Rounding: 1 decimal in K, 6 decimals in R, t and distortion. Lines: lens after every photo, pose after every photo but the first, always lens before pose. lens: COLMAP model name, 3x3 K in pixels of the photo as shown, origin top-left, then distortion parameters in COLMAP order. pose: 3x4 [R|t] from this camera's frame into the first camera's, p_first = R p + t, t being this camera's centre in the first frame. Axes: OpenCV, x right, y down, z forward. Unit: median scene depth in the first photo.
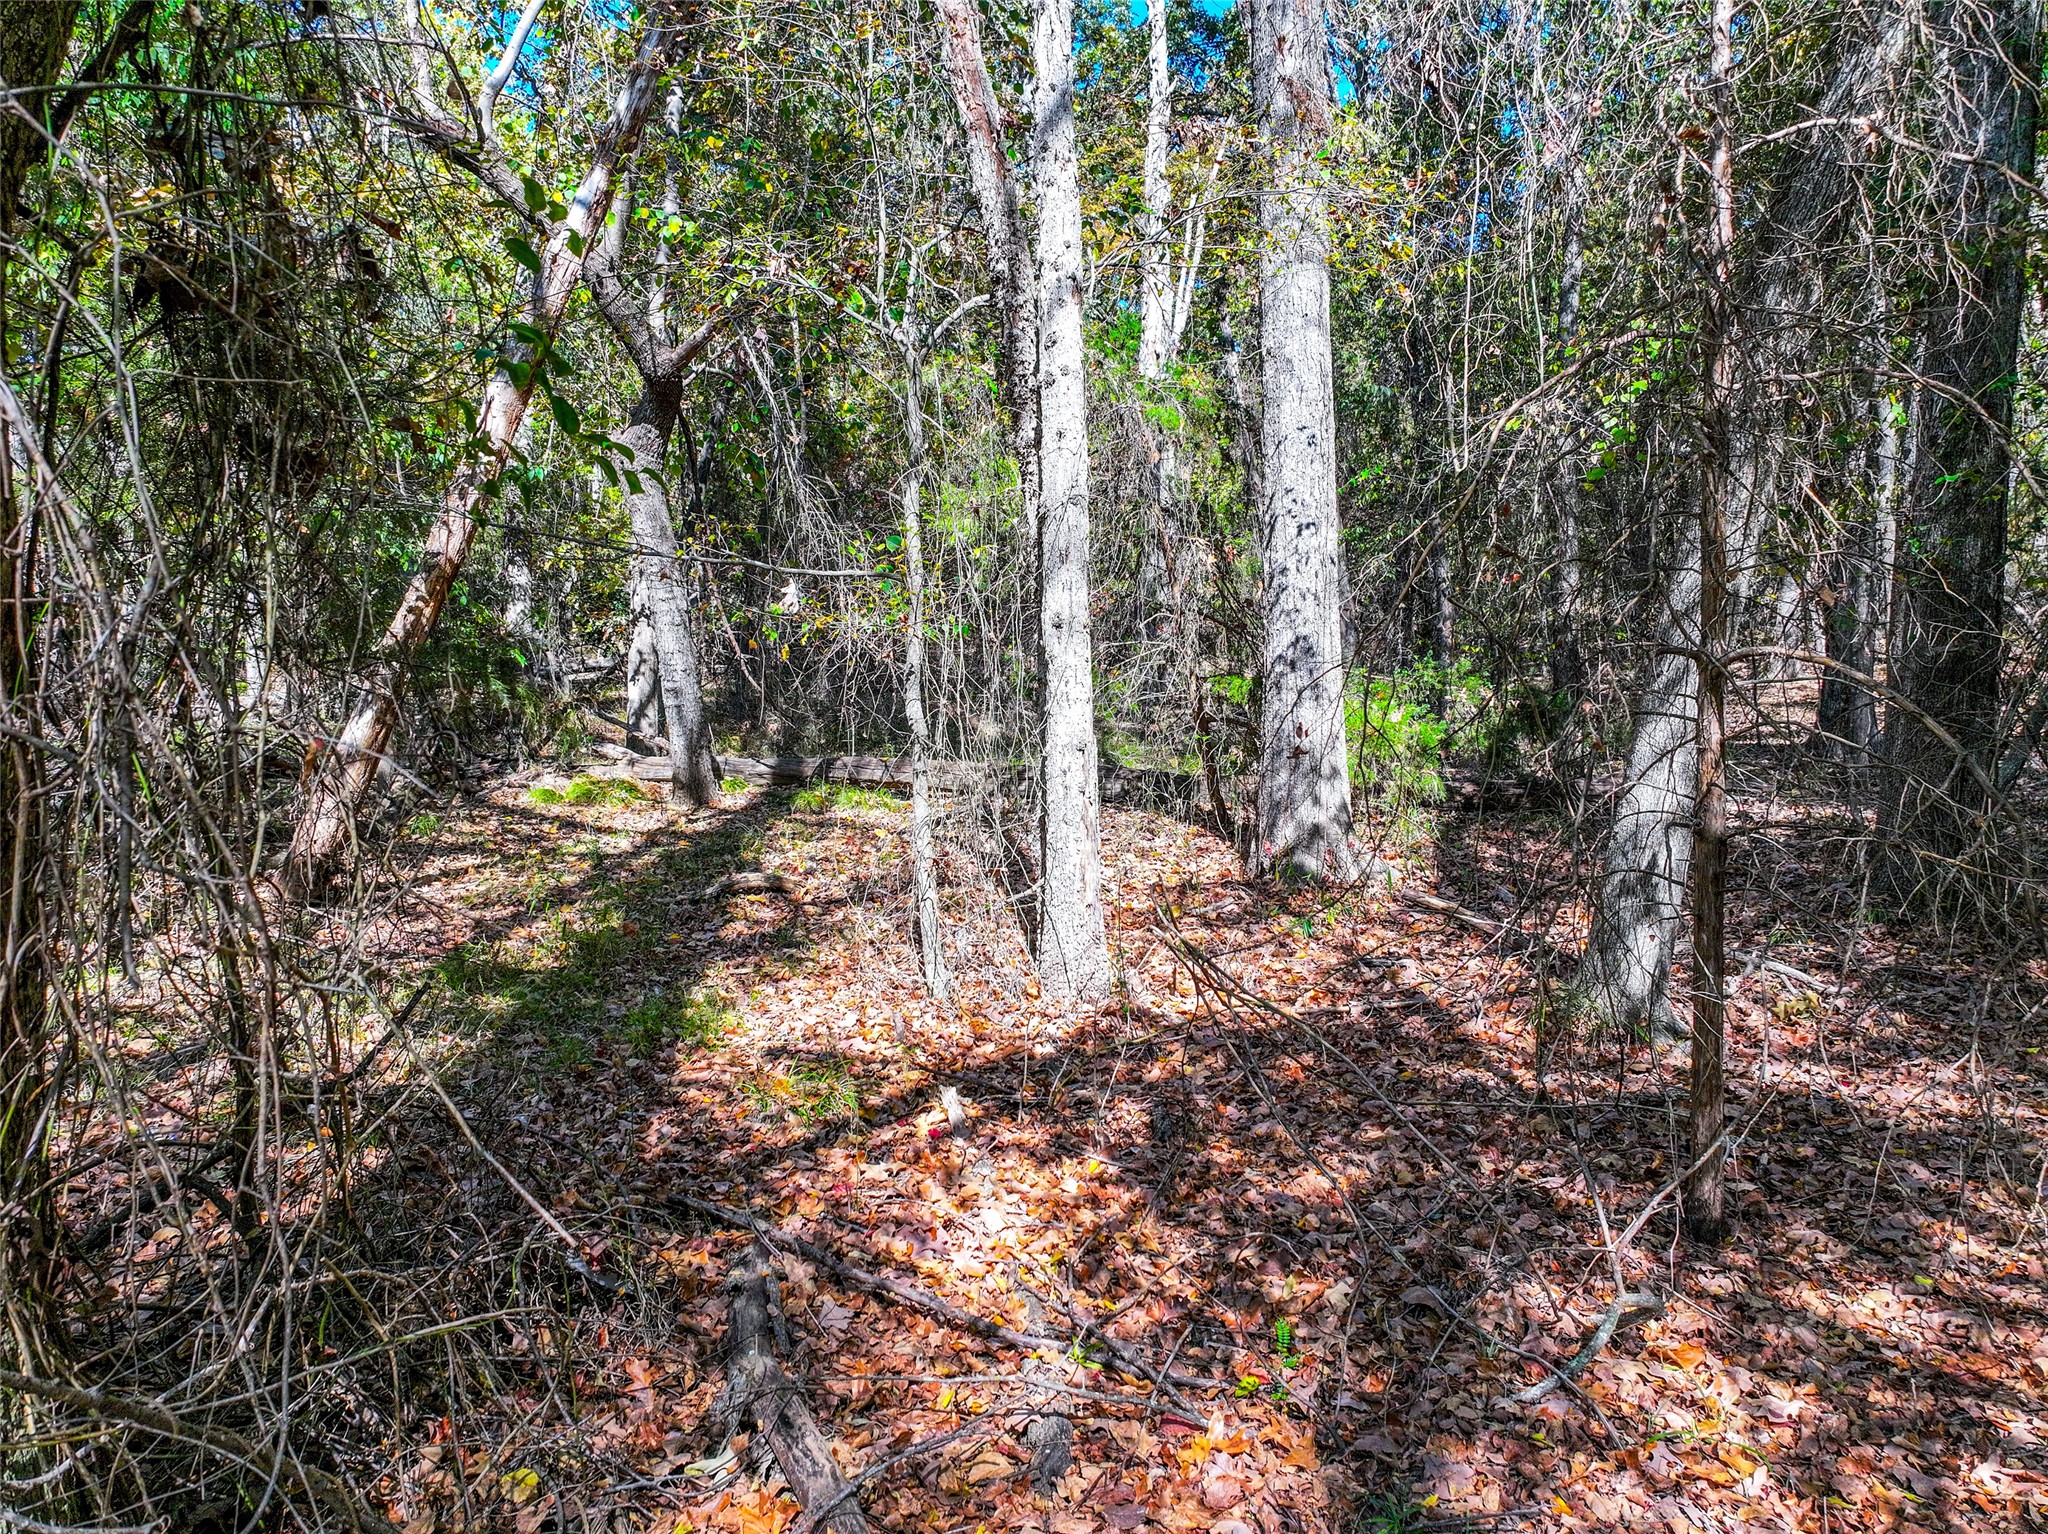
lens RADIAL K [[1475.8, 0, 1024.3], [0, 1475.8, 767.5], [0, 0, 1]] dist [0.003799, 0.011431]
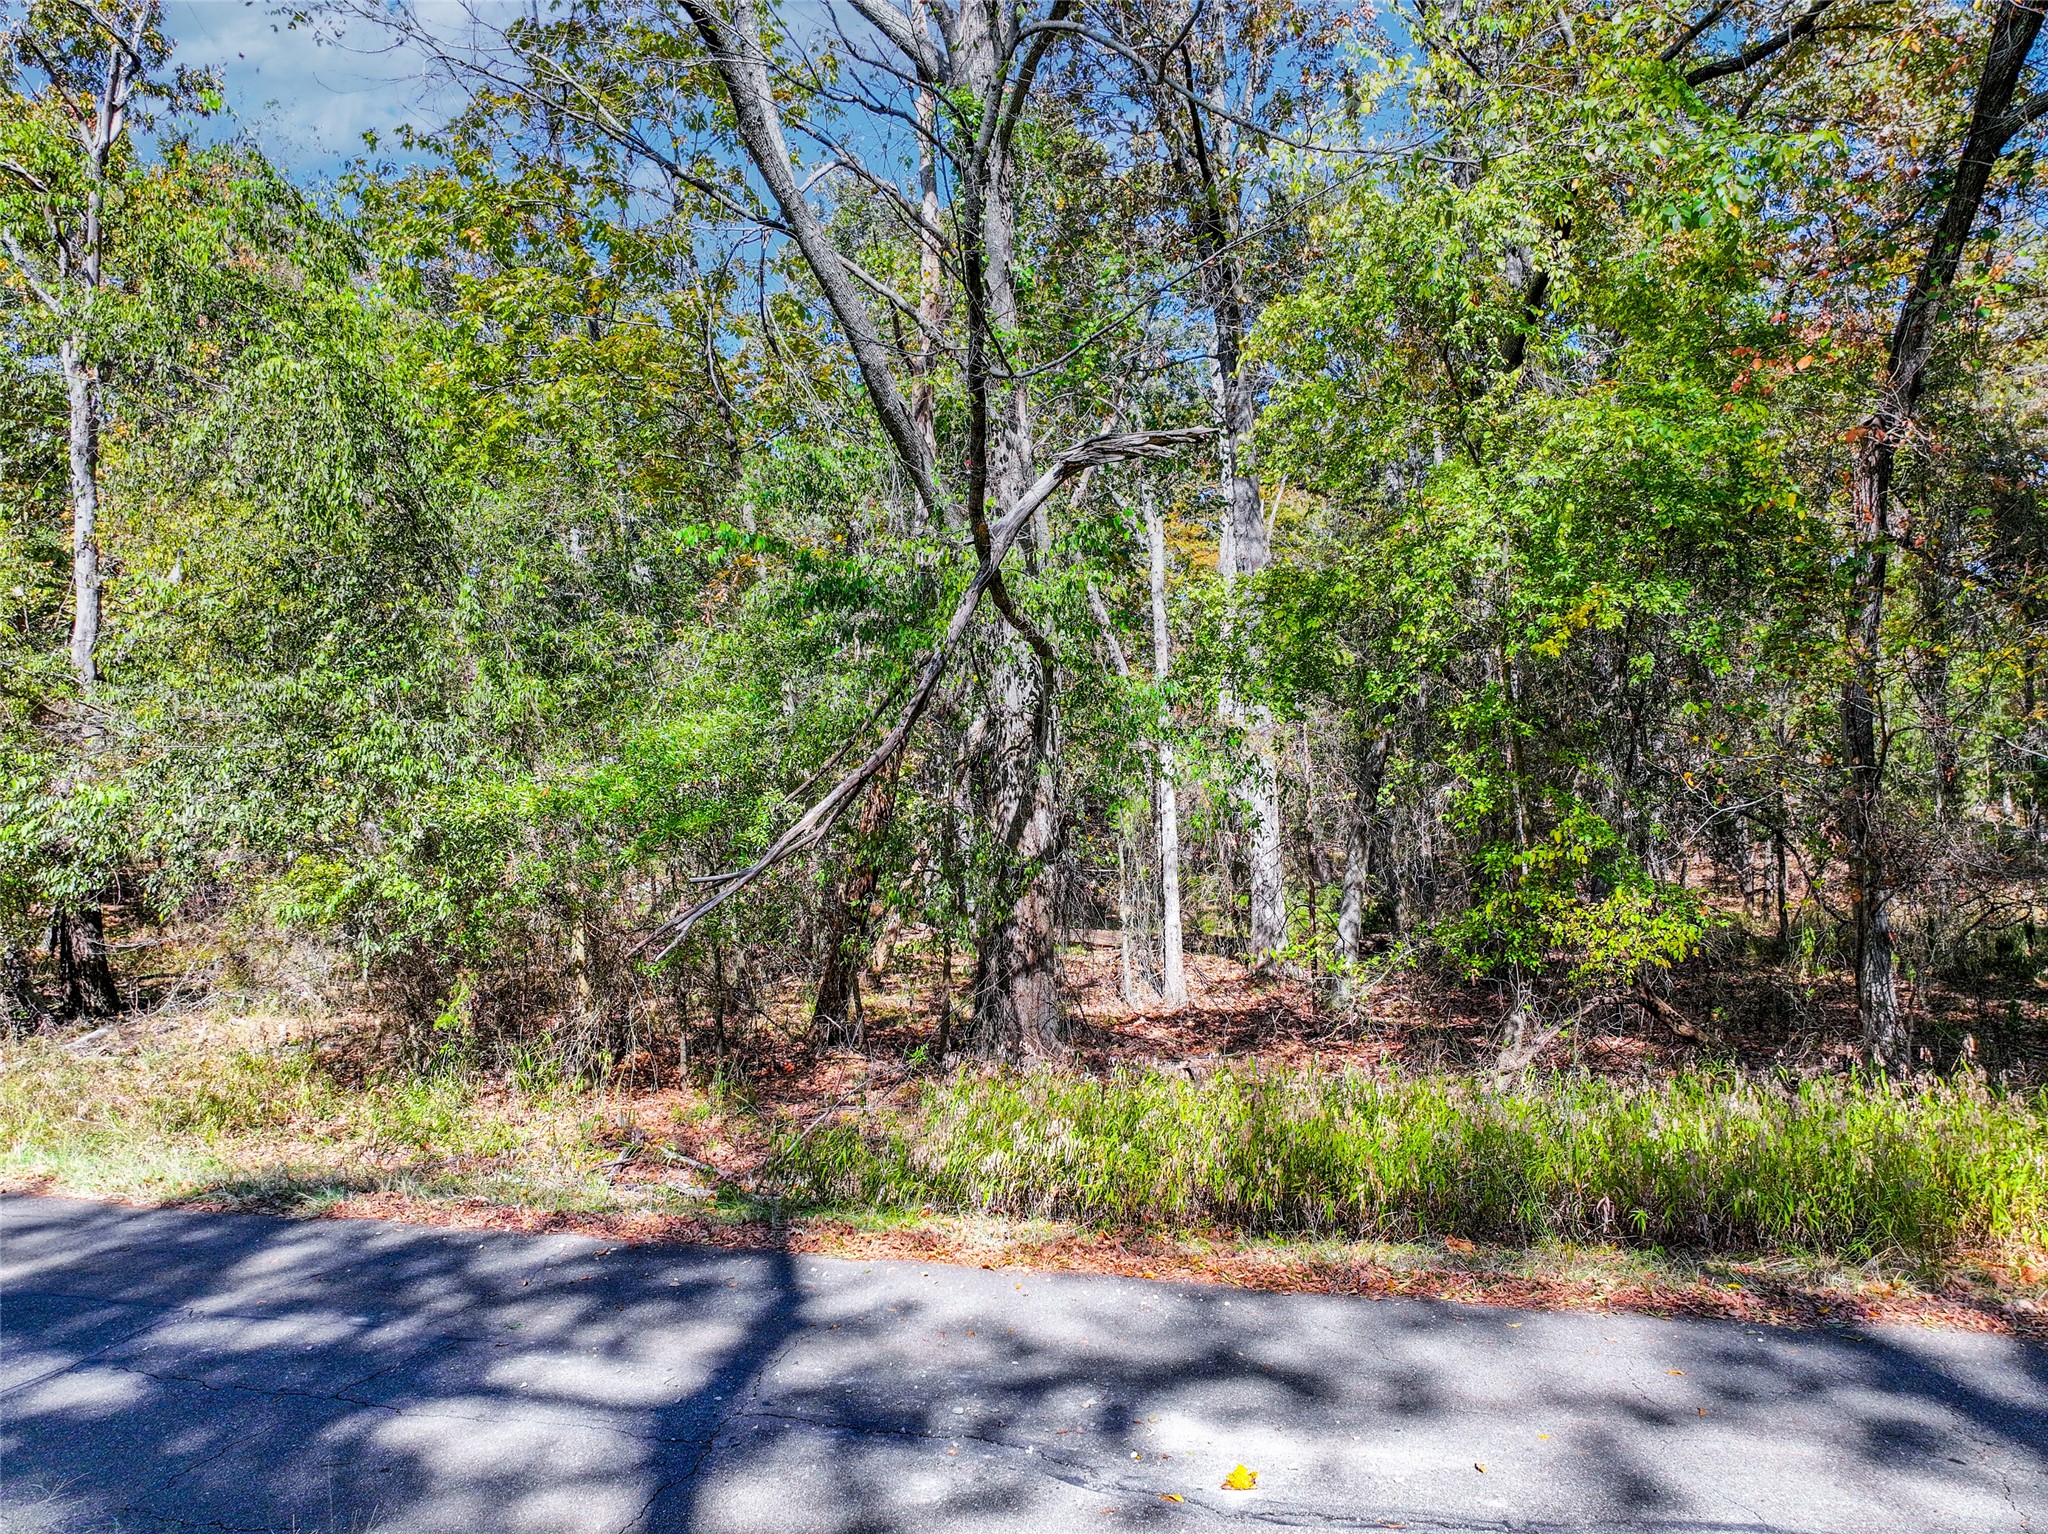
lens RADIAL K [[1475.8, 0, 1022.4], [0, 1475.8, 766.0], [0, 0, 1]] dist [0.003799, 0.011431]
pose [[0.997612, -0.033421, -0.060449, -0.065395], [0.026925, 0.994081, -0.105249, -0.029683], [0.063608, 0.103370, 0.992607, -1.534977]]
